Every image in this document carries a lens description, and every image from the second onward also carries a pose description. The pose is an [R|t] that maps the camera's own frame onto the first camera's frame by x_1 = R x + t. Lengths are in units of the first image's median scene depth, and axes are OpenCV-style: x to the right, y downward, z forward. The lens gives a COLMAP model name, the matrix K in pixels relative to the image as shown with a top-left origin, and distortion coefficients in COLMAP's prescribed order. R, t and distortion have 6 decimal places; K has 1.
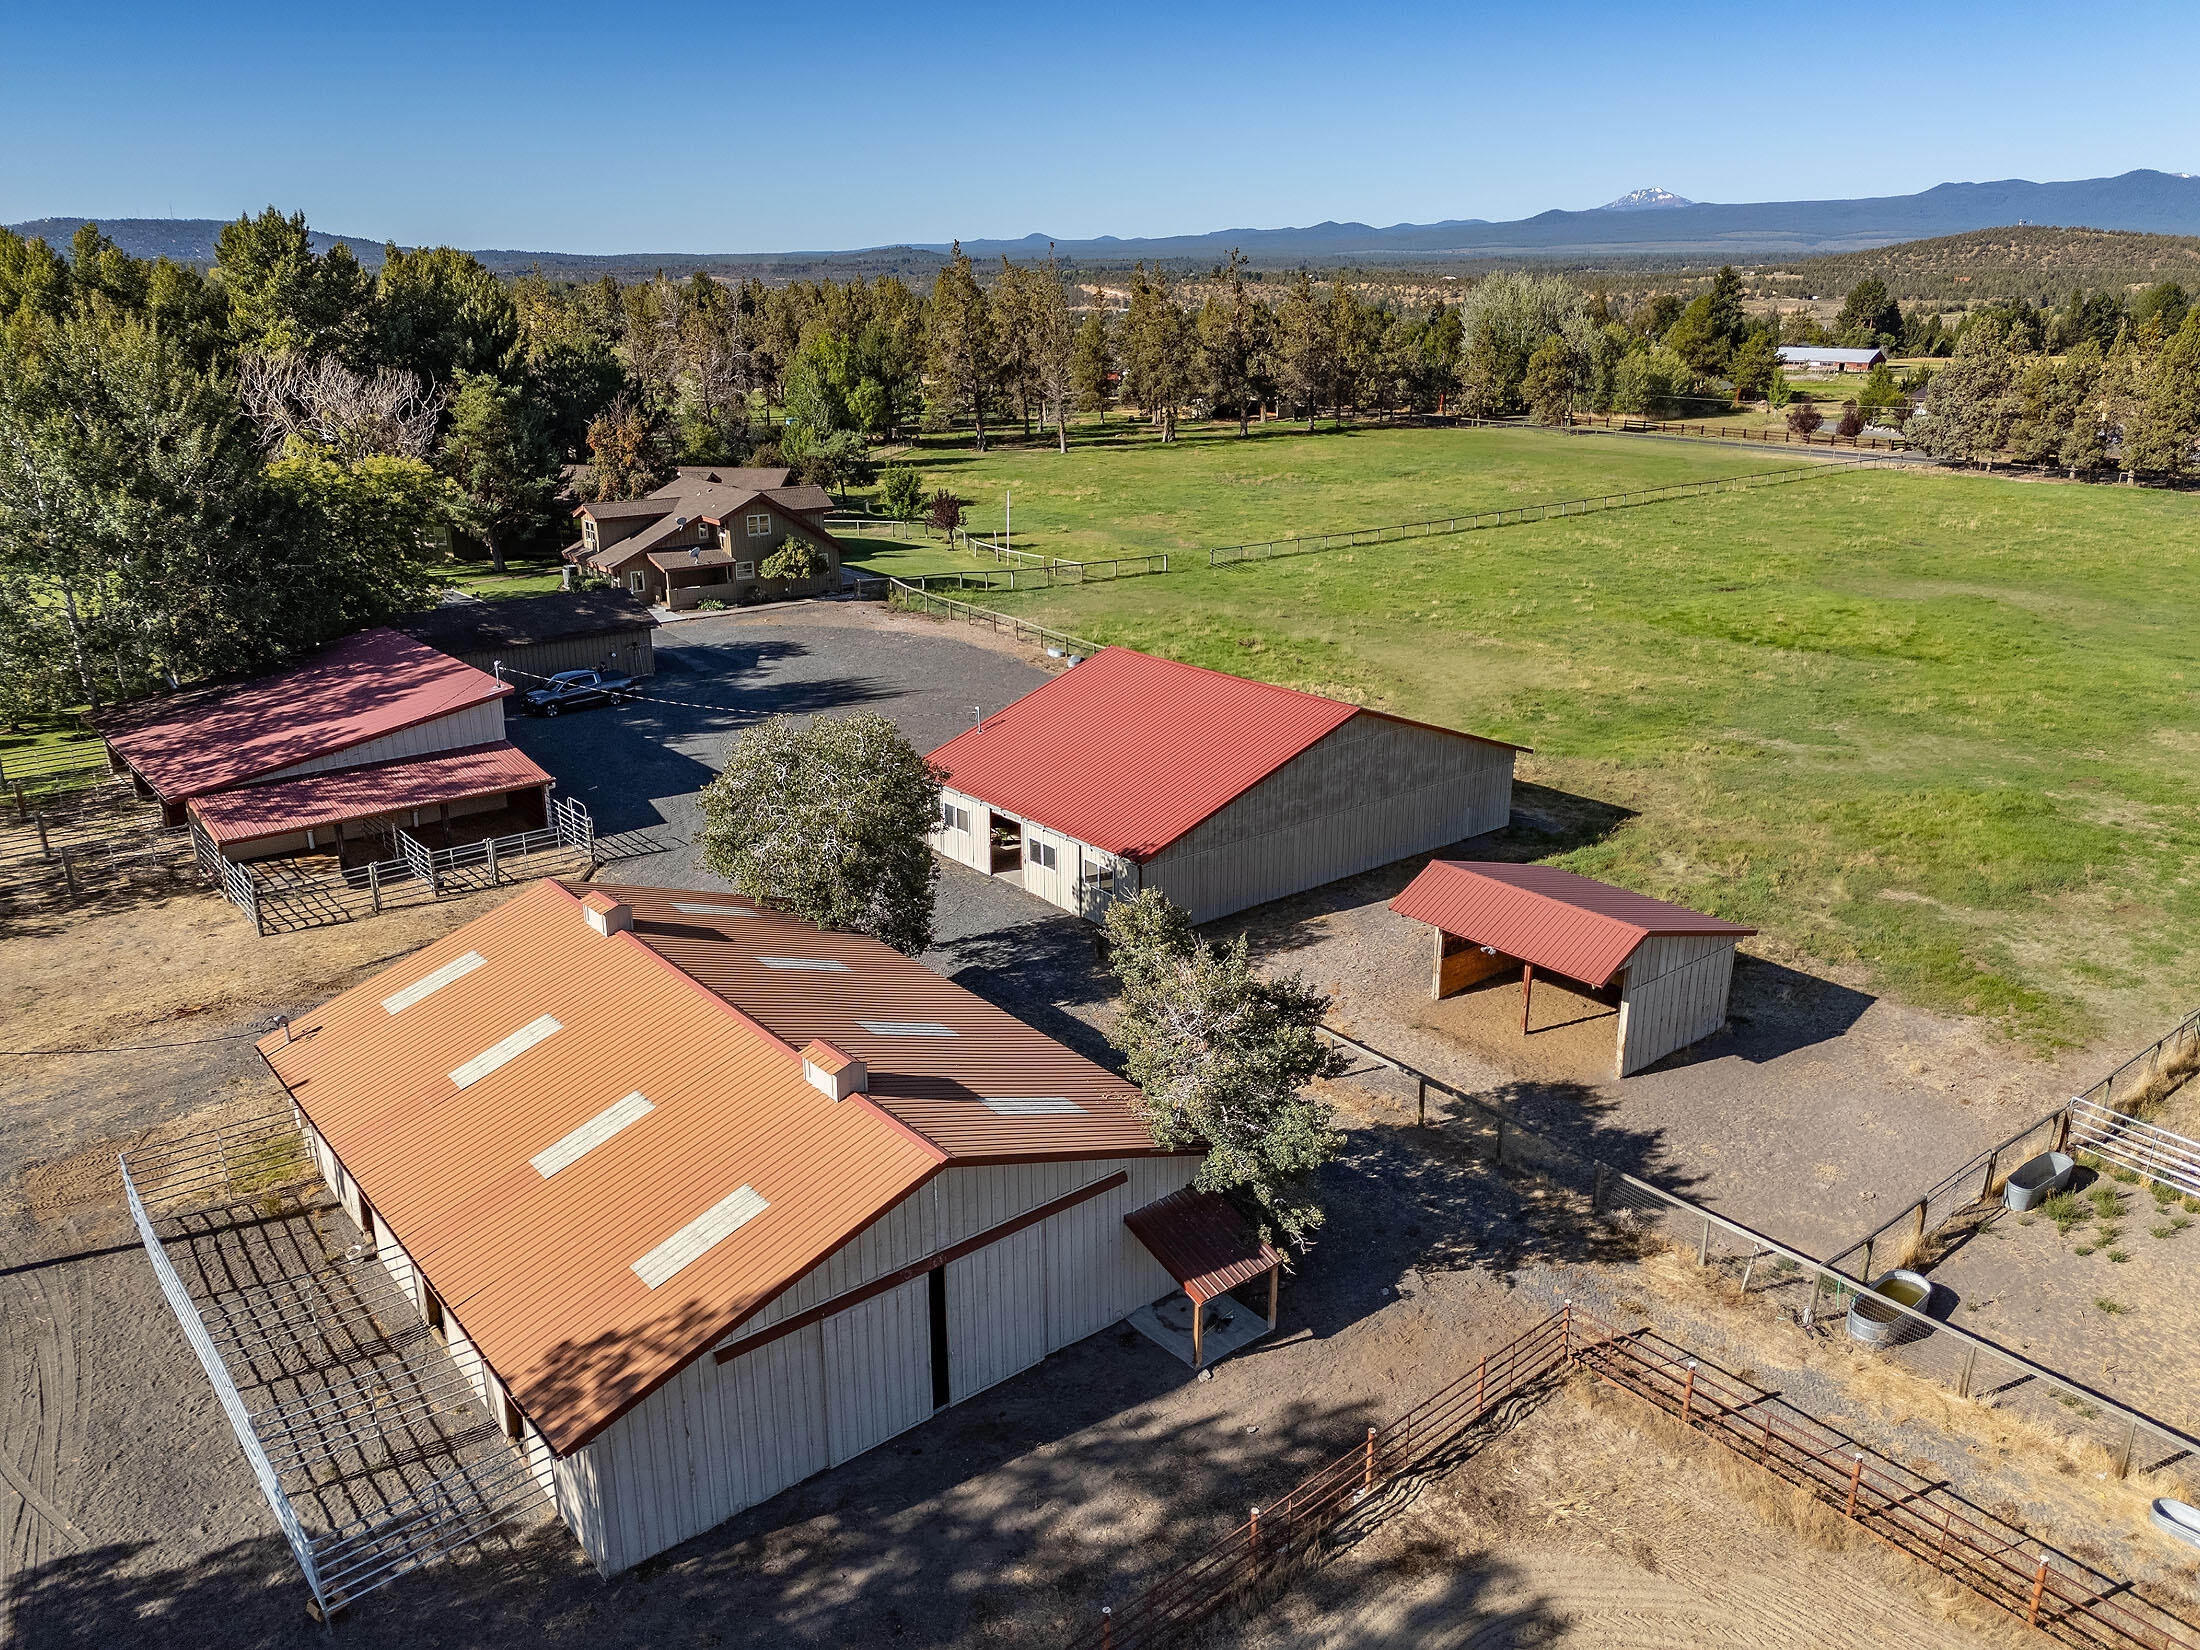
lens RADIAL K [[1564.8, 0, 1110.6], [0, 1564.8, 816.6], [0, 0, 1]] dist [0.082773, -0.002971]
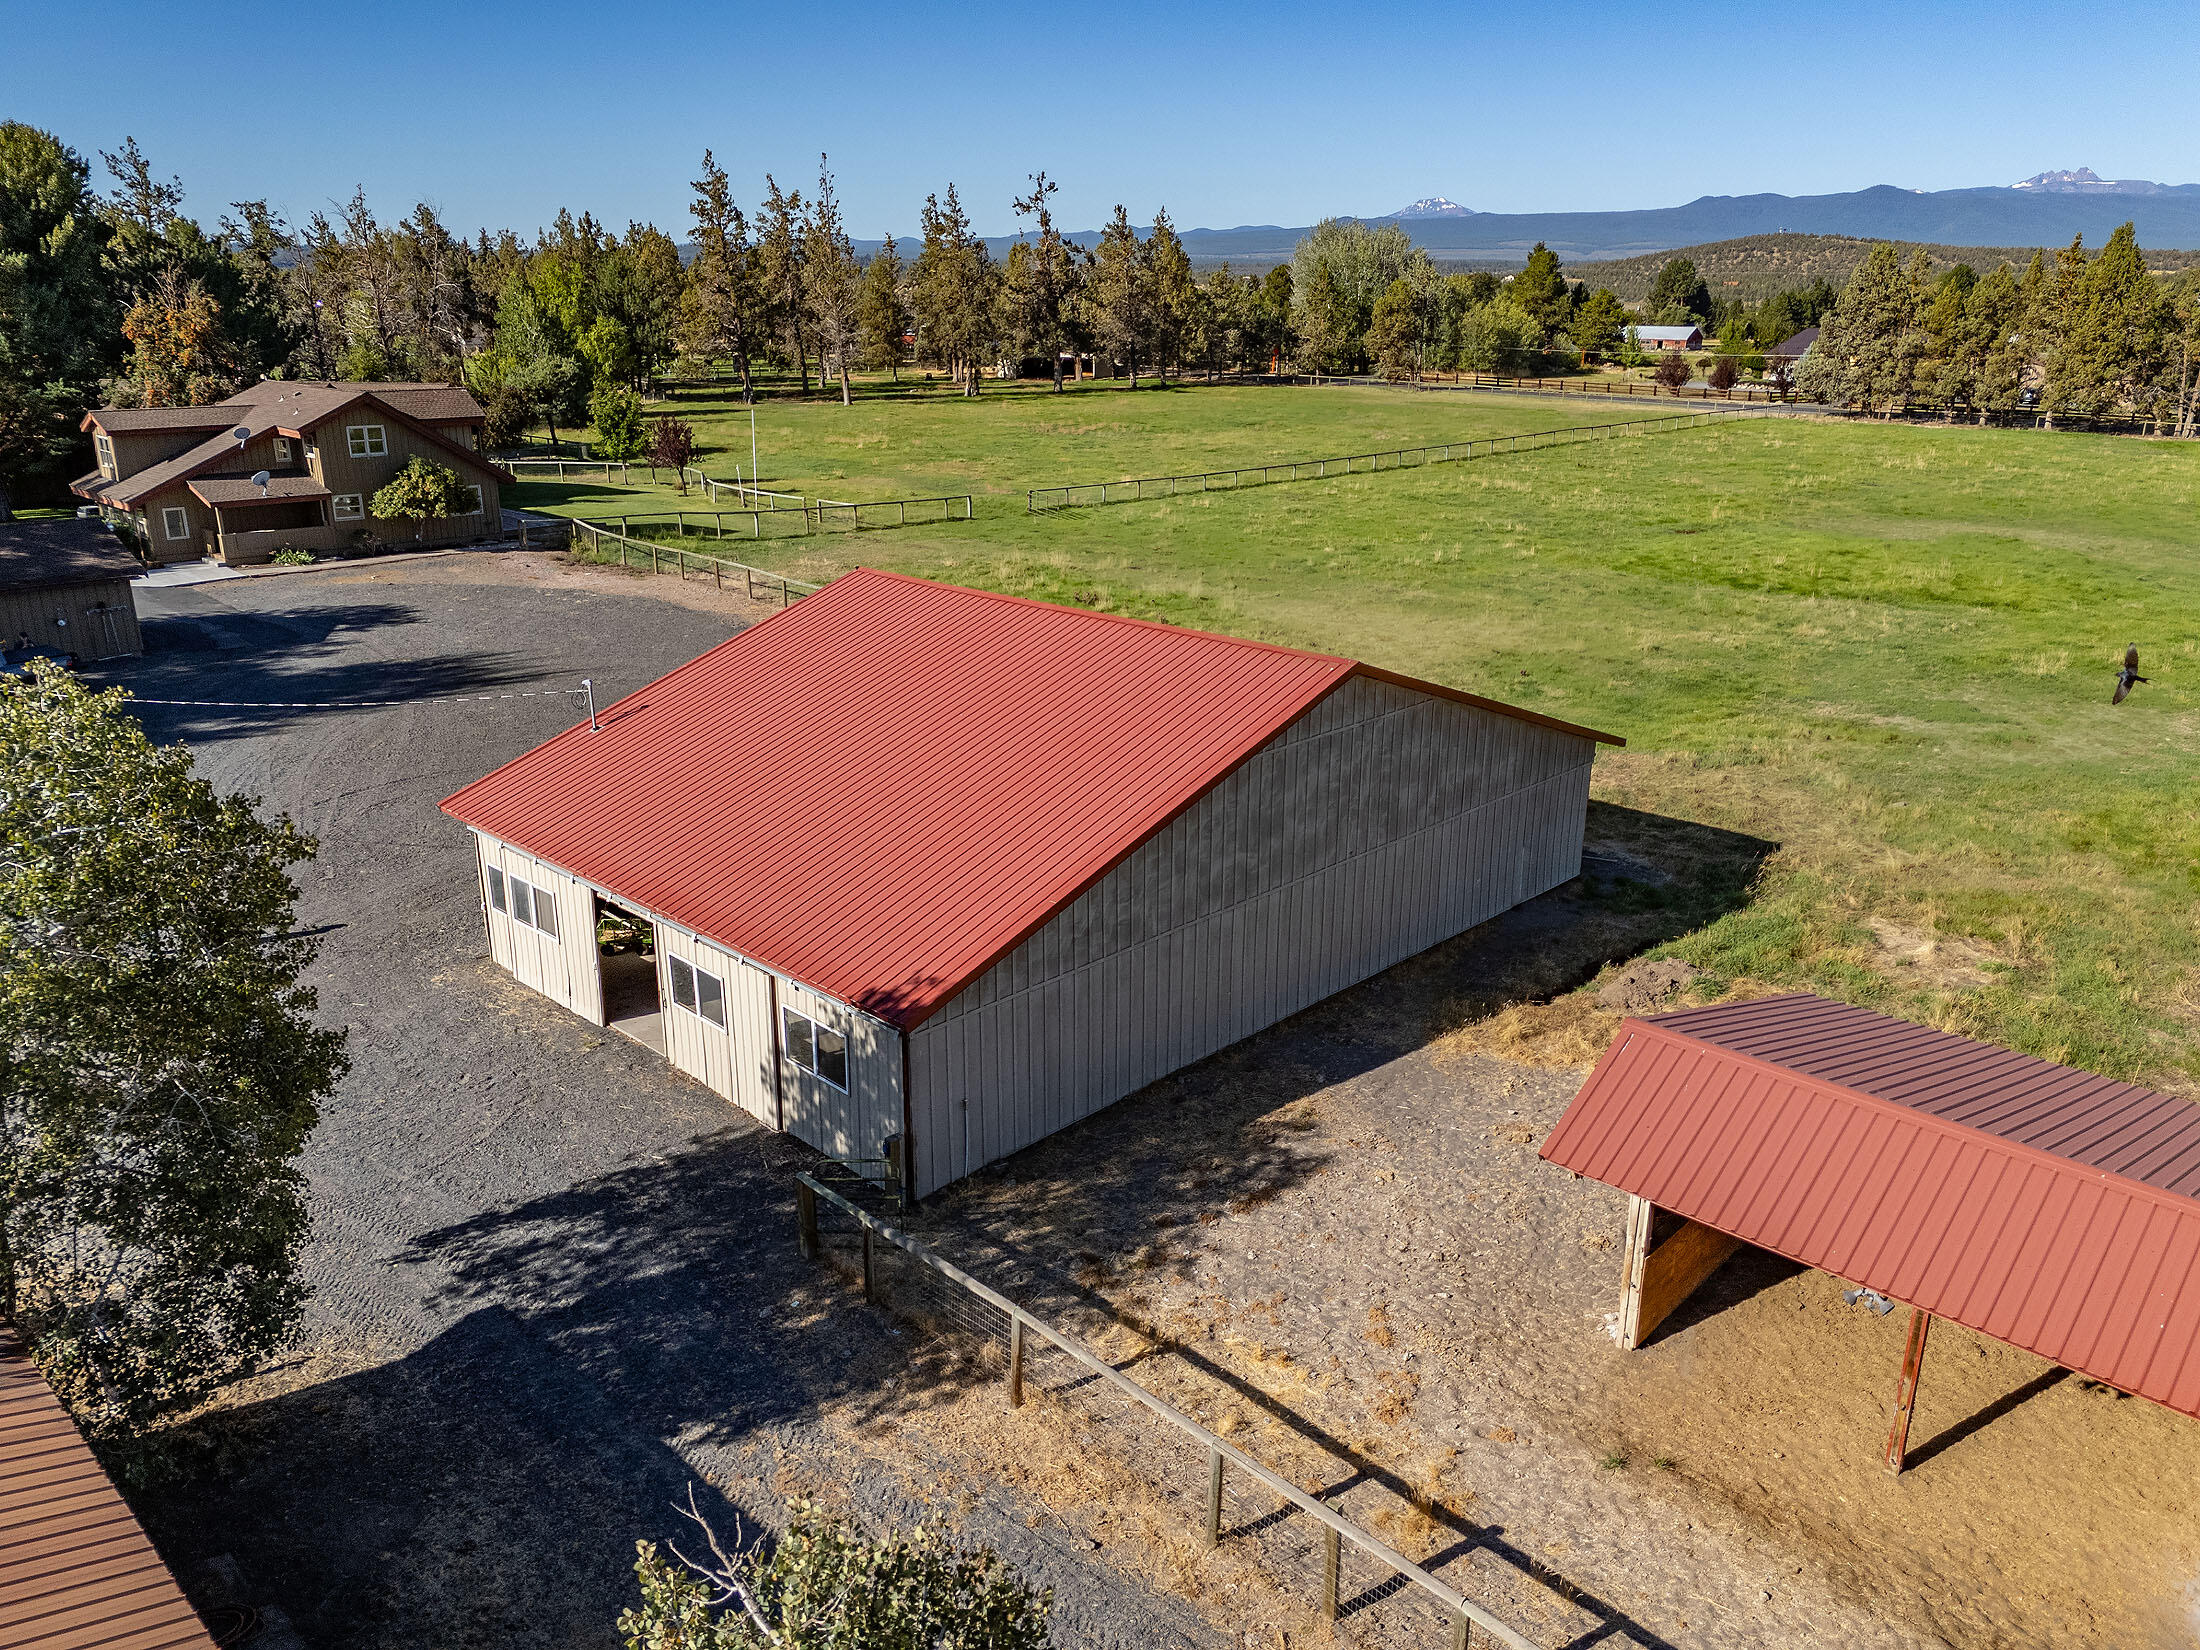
lens RADIAL K [[1564.8, 0, 1102.0], [0, 1564.8, 803.7], [0, 0, 1]] dist [0.082773, -0.002971]
pose [[0.993550, -0.029060, 0.109610, 0.012108], [0.030096, 0.999516, -0.007813, -0.011343], [-0.109330, 0.011061, 0.993944, 0.251288]]
